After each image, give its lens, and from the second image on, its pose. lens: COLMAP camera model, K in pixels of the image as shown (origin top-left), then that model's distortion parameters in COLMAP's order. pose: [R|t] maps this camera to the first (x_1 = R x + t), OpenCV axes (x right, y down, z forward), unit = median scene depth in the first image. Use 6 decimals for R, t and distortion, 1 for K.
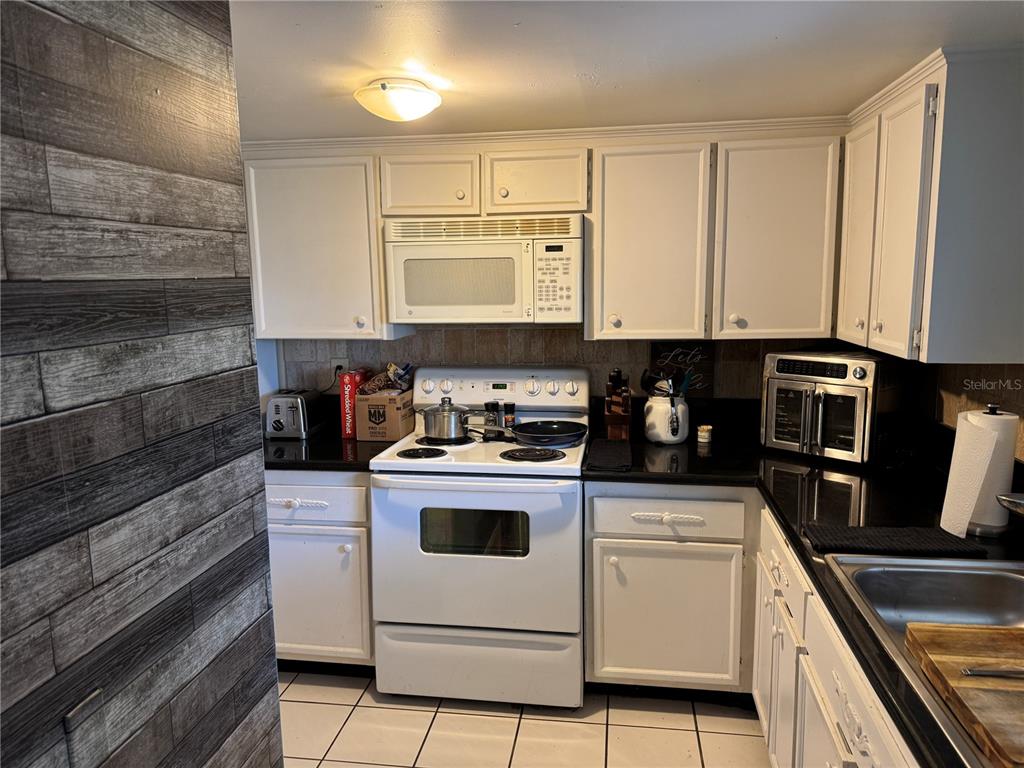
lens RADIAL K [[714.3, 0, 507.4], [0, 714.3, 381.9], [0, 0, 1]] dist [0.142313, -0.271687]
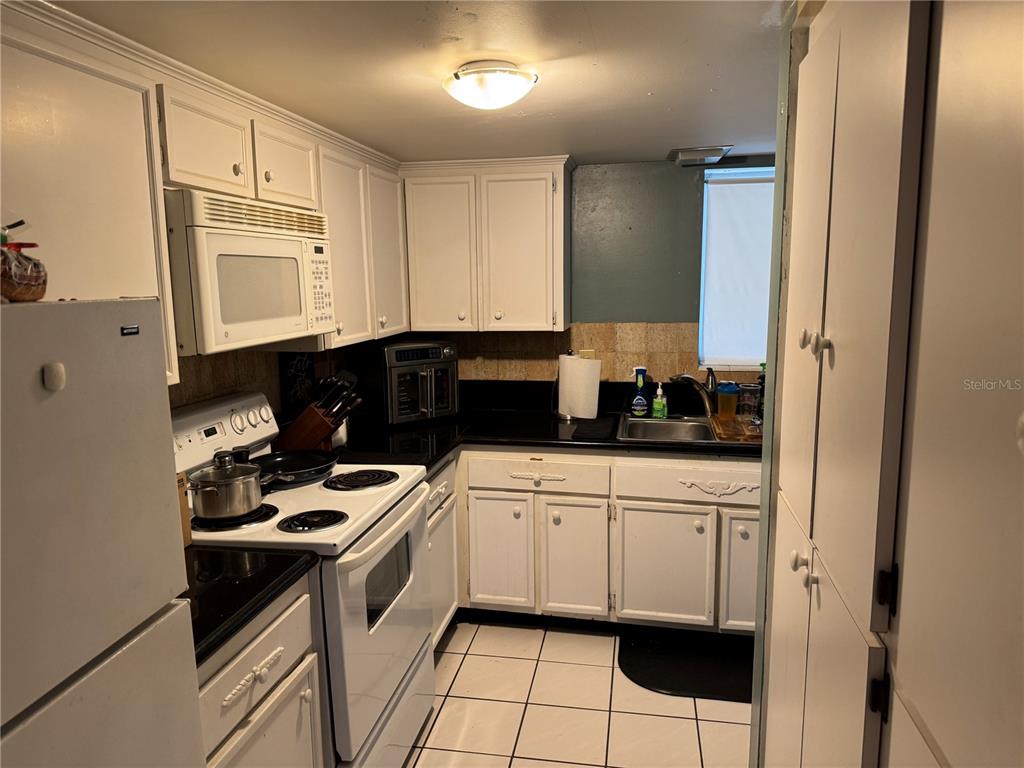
lens RADIAL K [[714.3, 0, 507.4], [0, 714.3, 381.9], [0, 0, 1]] dist [0.142313, -0.271687]
pose [[0.040202, -0.131980, 0.990437, -0.821736], [0.158116, 0.979589, 0.124116, -0.099401], [-0.986602, 0.151614, 0.060250, 0.734582]]
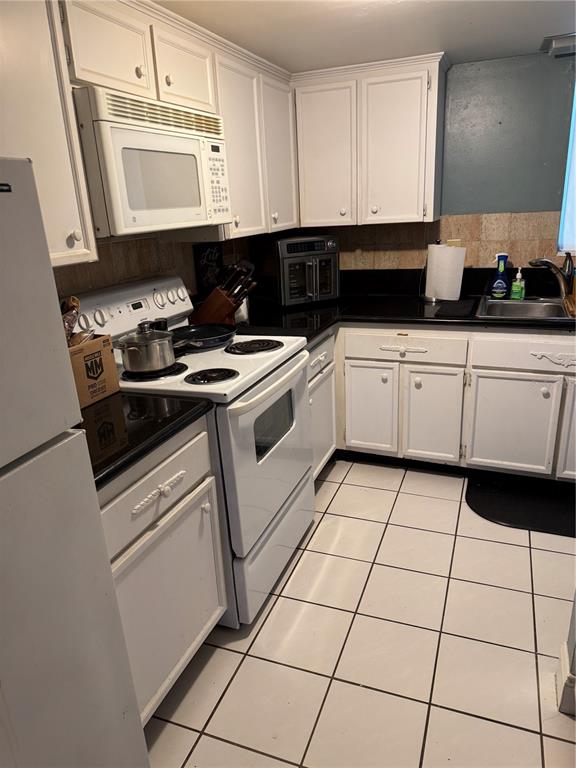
lens RADIAL K [[535.7, 0, 283.7], [0, 535.7, 387.7], [0, 0, 1]] dist [0.142313, -0.271687]
pose [[0.228335, -0.312207, 0.922166, -0.733205], [0.186993, 0.943617, 0.273168, -0.056684], [-0.955456, 0.110064, 0.273841, 0.722895]]
